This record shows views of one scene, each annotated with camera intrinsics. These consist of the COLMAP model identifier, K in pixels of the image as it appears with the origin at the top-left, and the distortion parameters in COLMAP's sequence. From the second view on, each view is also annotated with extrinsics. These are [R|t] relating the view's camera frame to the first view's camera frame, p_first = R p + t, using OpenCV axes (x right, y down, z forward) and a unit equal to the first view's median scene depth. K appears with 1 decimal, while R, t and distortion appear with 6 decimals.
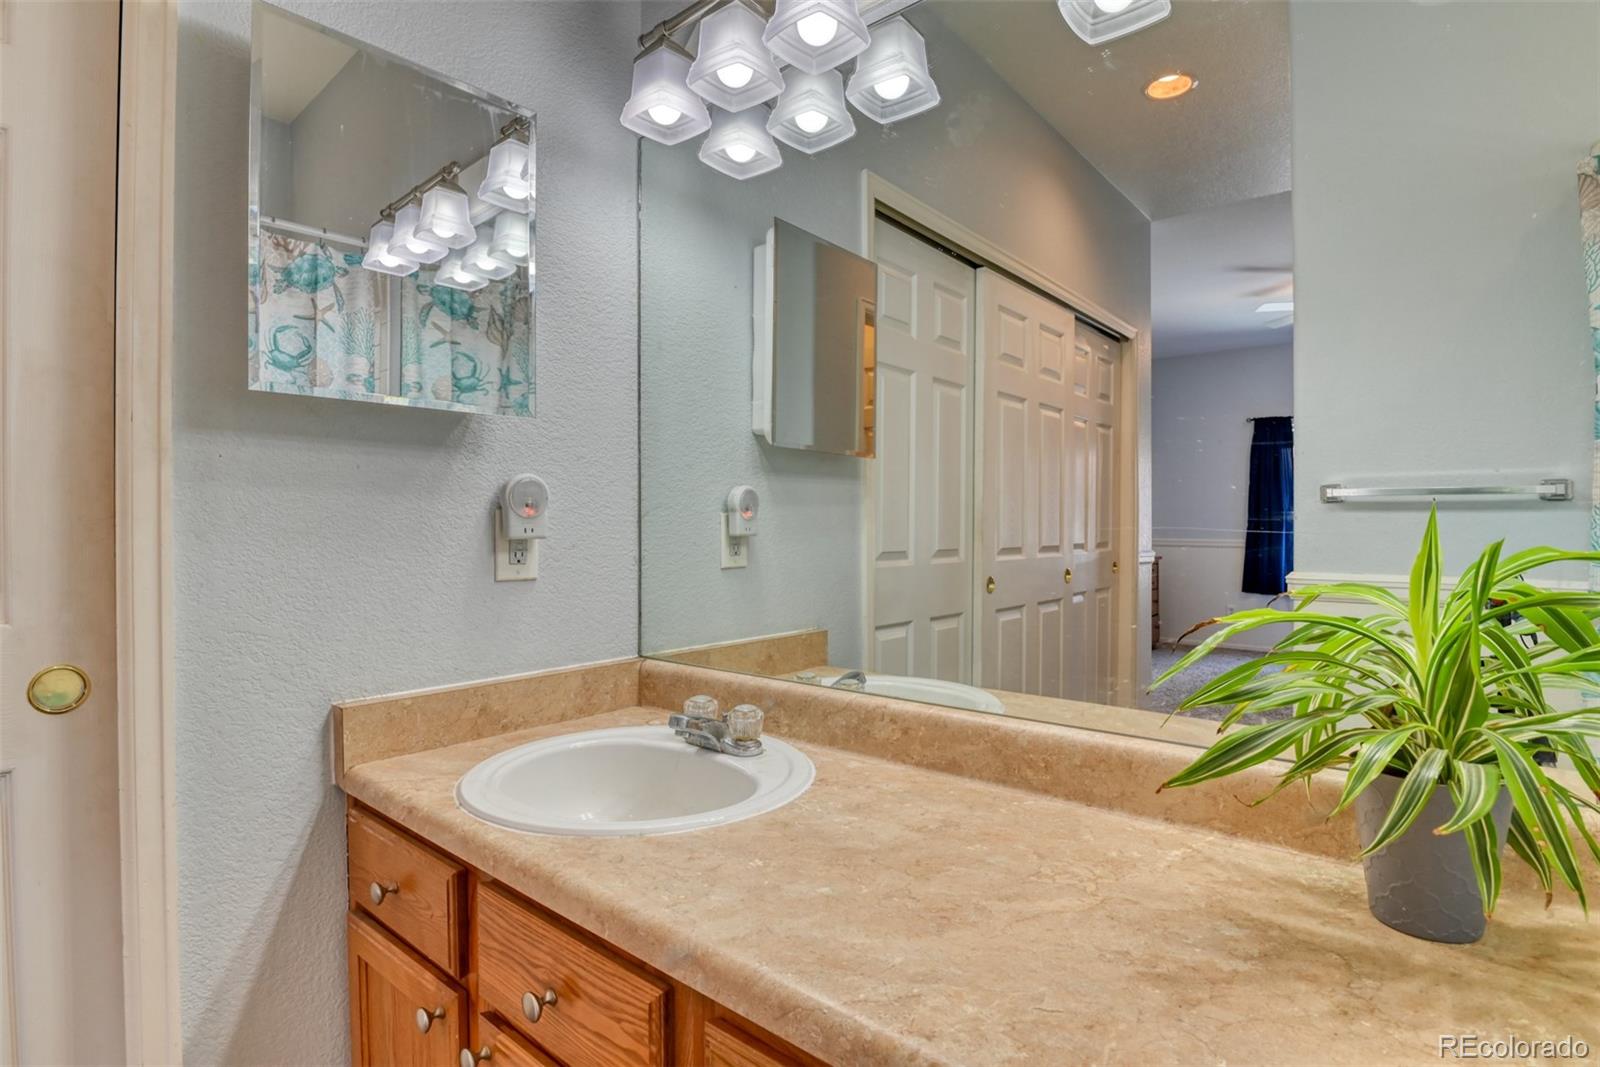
lens RADIAL K [[788.9, 0, 804.0], [0, 788.9, 538.3], [0, 0, 1]] dist [-0.004572, -0.004062]
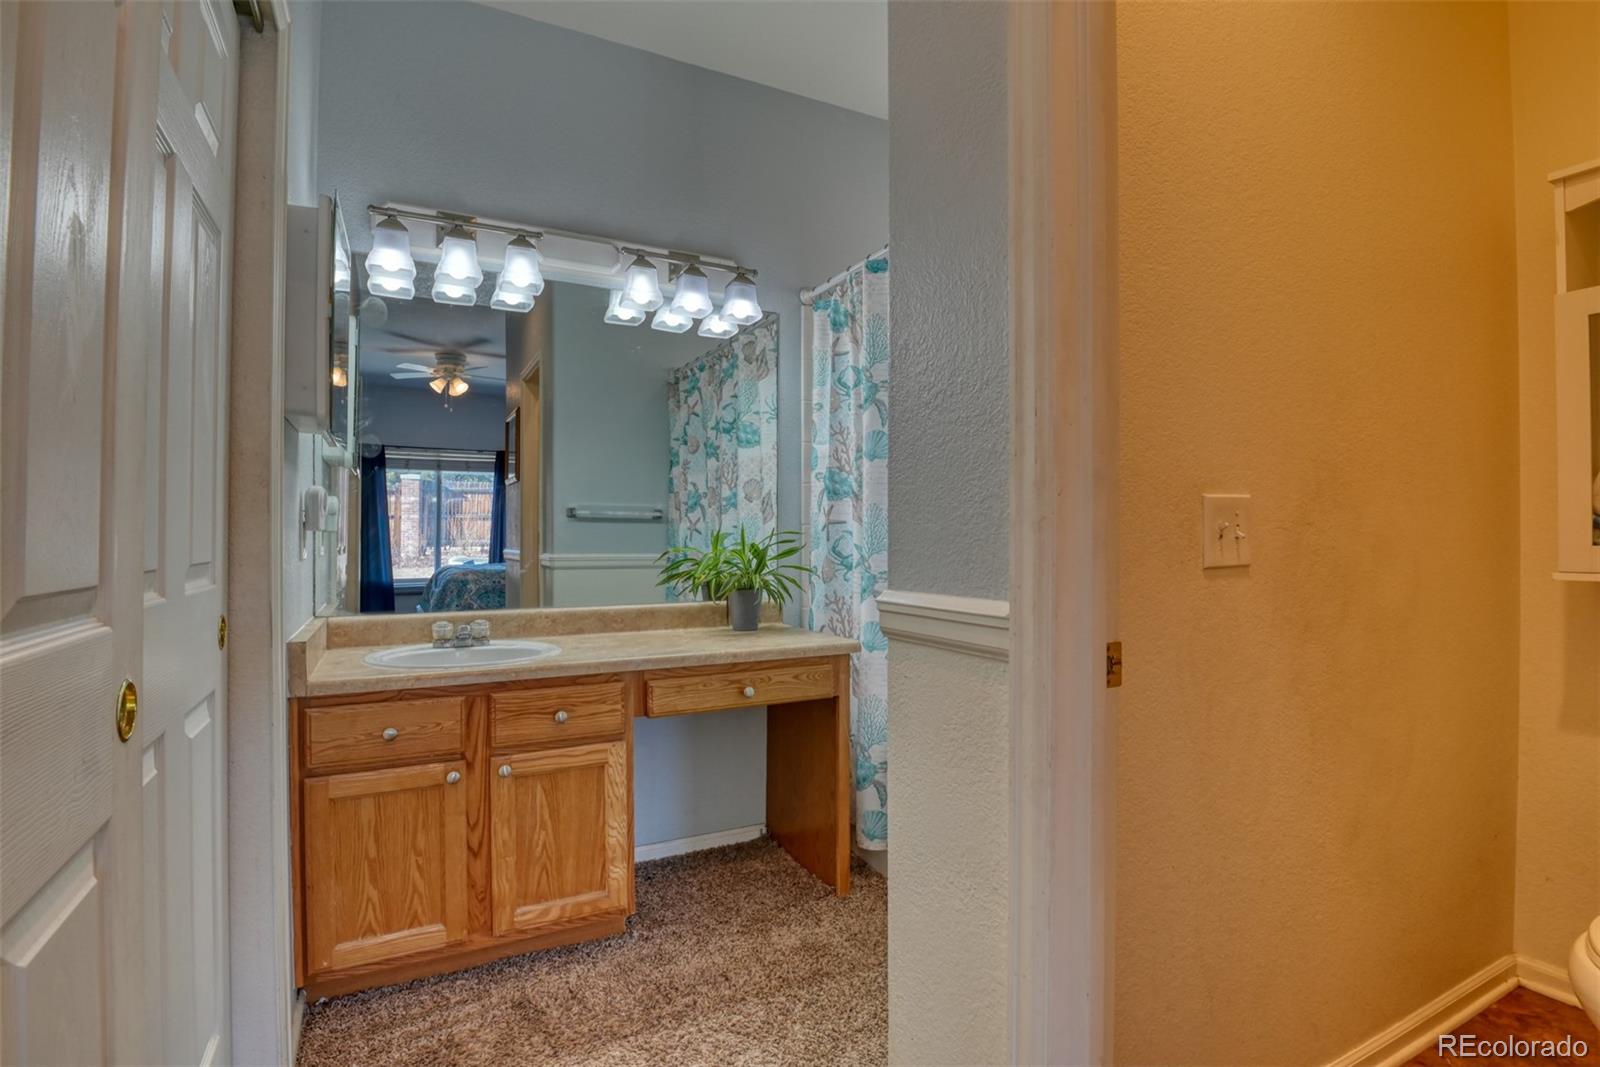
lens RADIAL K [[788.9, 0, 804.0], [0, 788.9, 532.3], [0, 0, 1]] dist [-0.004572, -0.004062]
pose [[0.371195, 0.006307, 0.928533, -1.722770], [0.007427, 0.999925, -0.009762, 0.029931], [-0.928525, 0.010520, 0.371121, -0.467451]]
